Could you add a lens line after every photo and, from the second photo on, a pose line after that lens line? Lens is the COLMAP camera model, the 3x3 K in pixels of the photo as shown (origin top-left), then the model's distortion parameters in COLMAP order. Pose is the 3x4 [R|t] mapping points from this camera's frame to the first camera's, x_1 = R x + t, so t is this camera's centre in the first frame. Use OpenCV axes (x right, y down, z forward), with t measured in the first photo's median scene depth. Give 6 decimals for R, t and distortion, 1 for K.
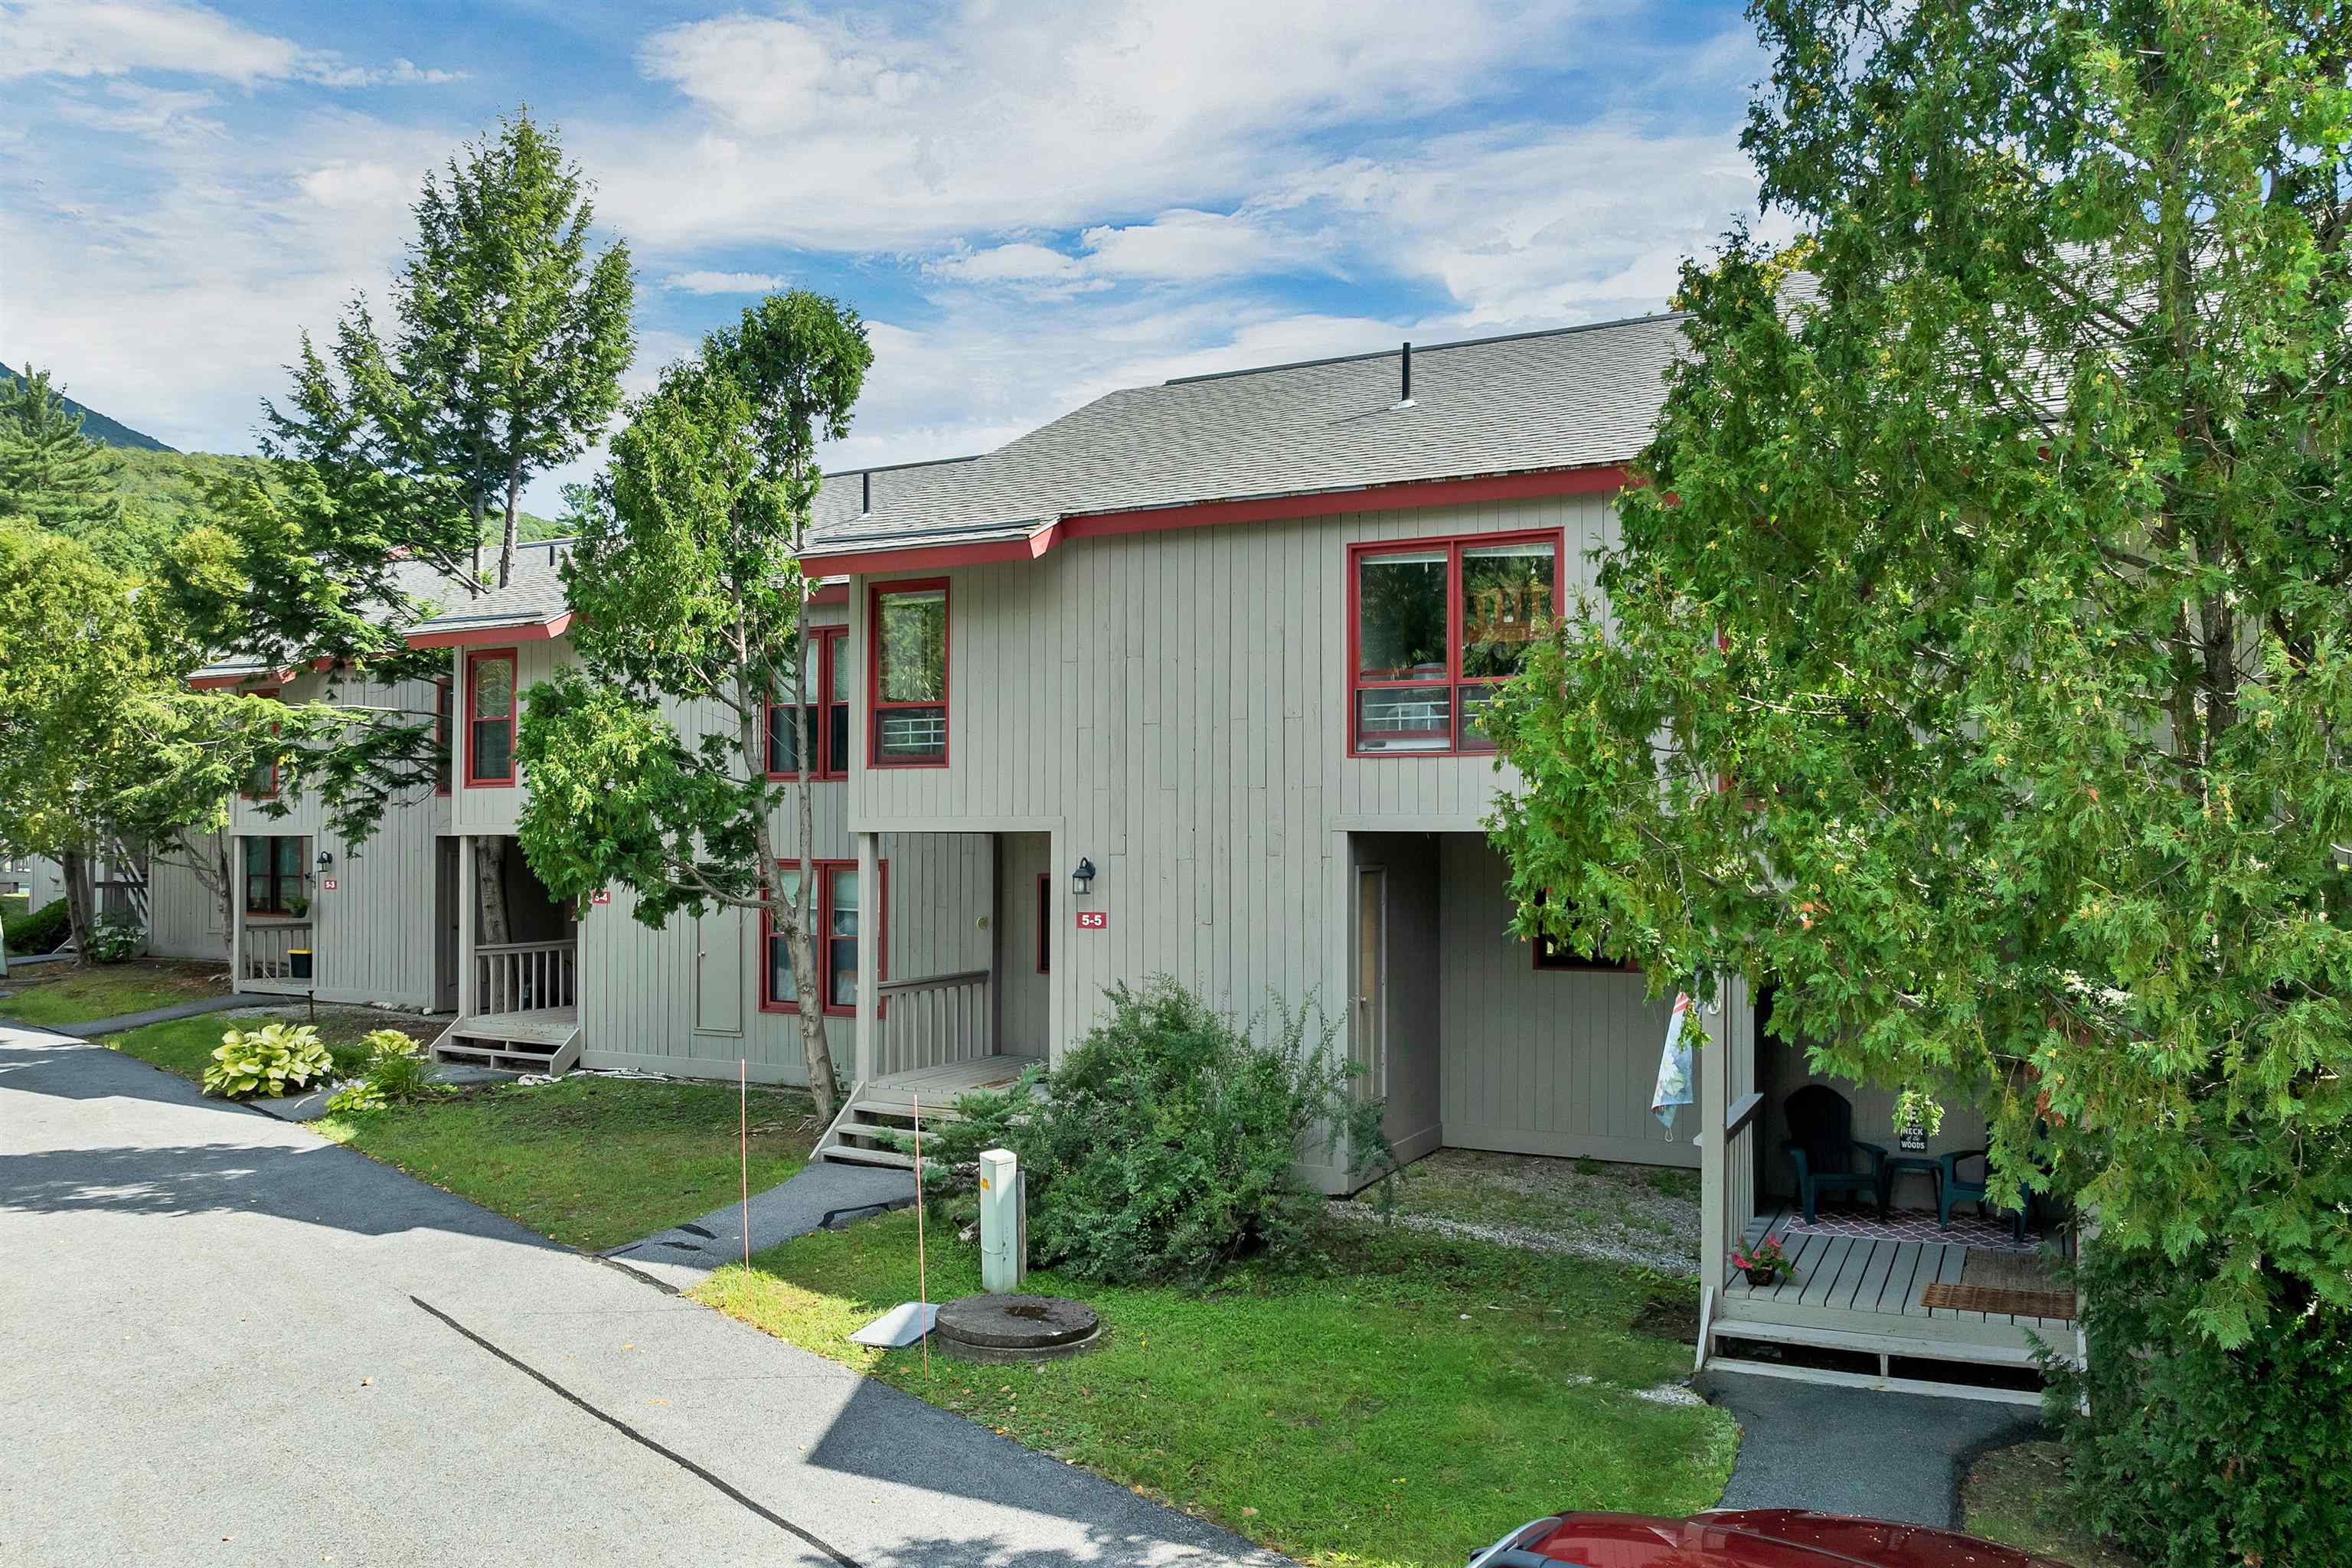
lens RADIAL K [[1678.6, 0, 1179.6], [0, 1678.6, 827.2], [0, 0, 1]] dist [-0.027345, -0.000393]
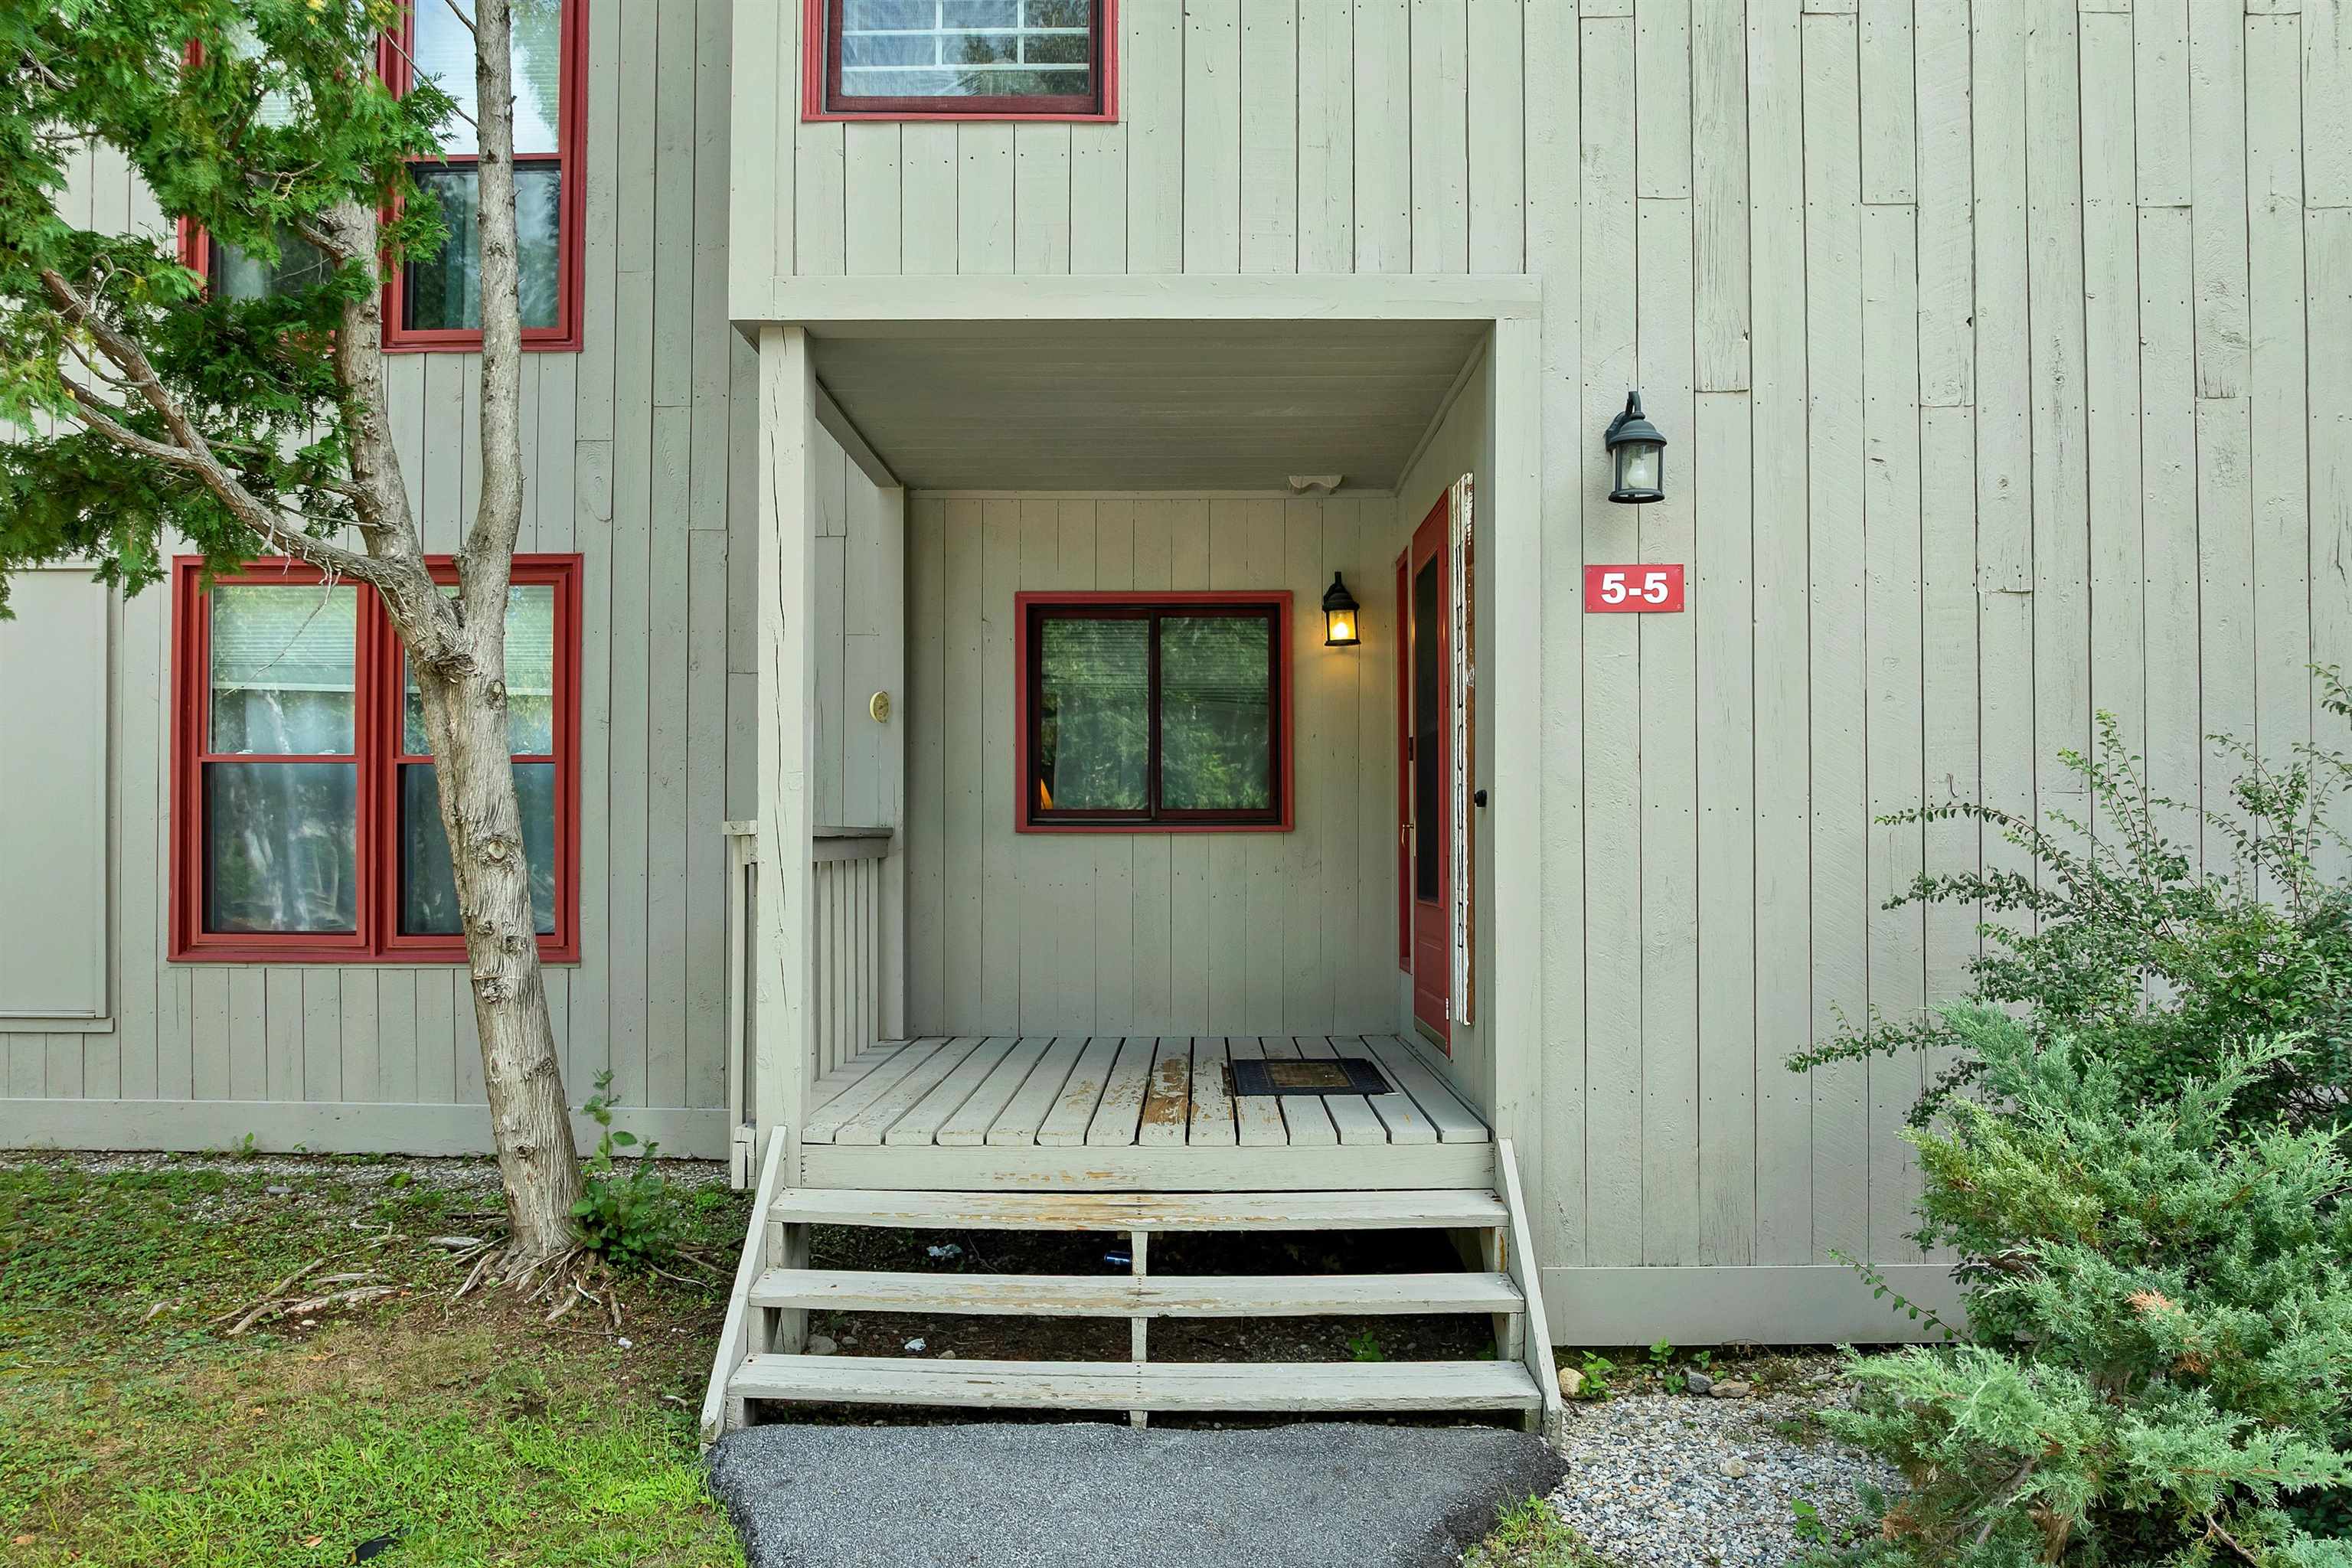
lens RADIAL K [[1678.6, 0, 1179.6], [0, 1678.6, 827.2], [0, 0, 1]] dist [-0.027345, -0.000393]
pose [[0.896026, 0.000765, 0.444001, -0.287157], [-0.002316, 0.999993, 0.002952, 0.104241], [-0.443996, -0.003673, 0.896021, 0.756505]]
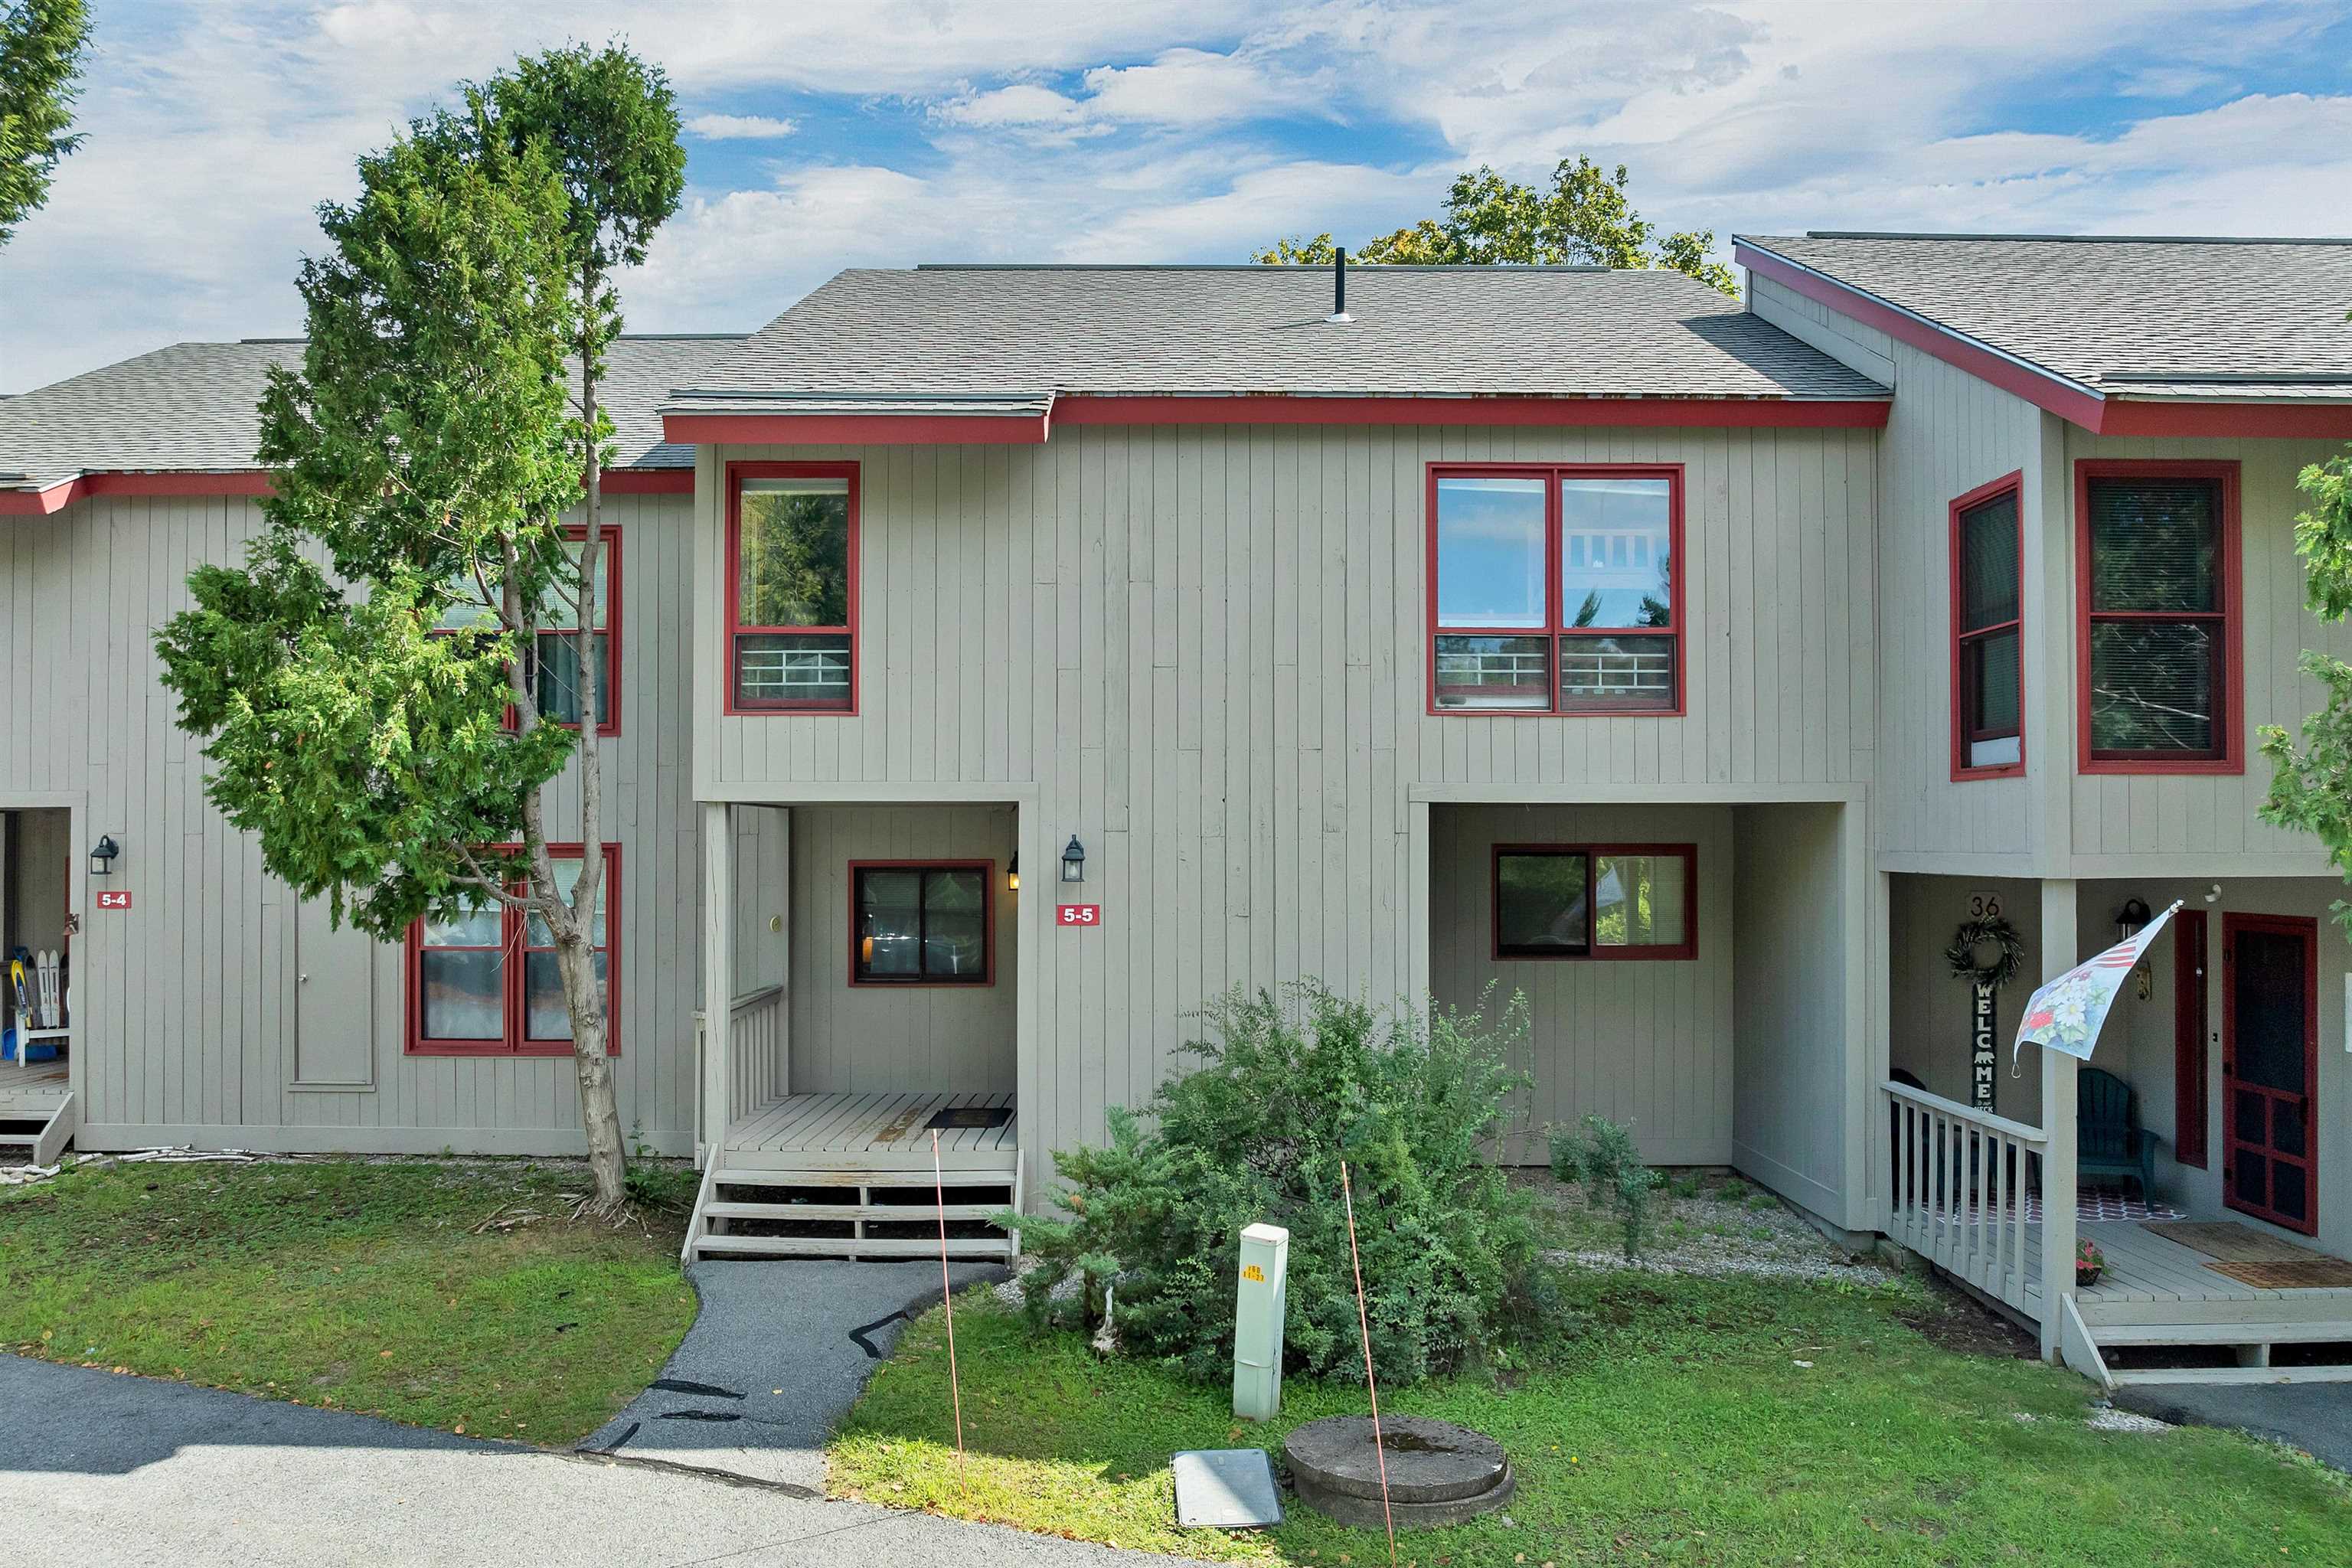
lens RADIAL K [[1700.9, 0, 1181.8], [0, 1700.9, 834.6], [0, 0, 1]] dist [-0.004517, -0.044254]
pose [[0.895139, -0.000954, 0.445786, -0.371255], [-0.003353, 0.999955, 0.008872, 0.010728], [-0.445774, -0.009437, 0.895096, 0.271803]]
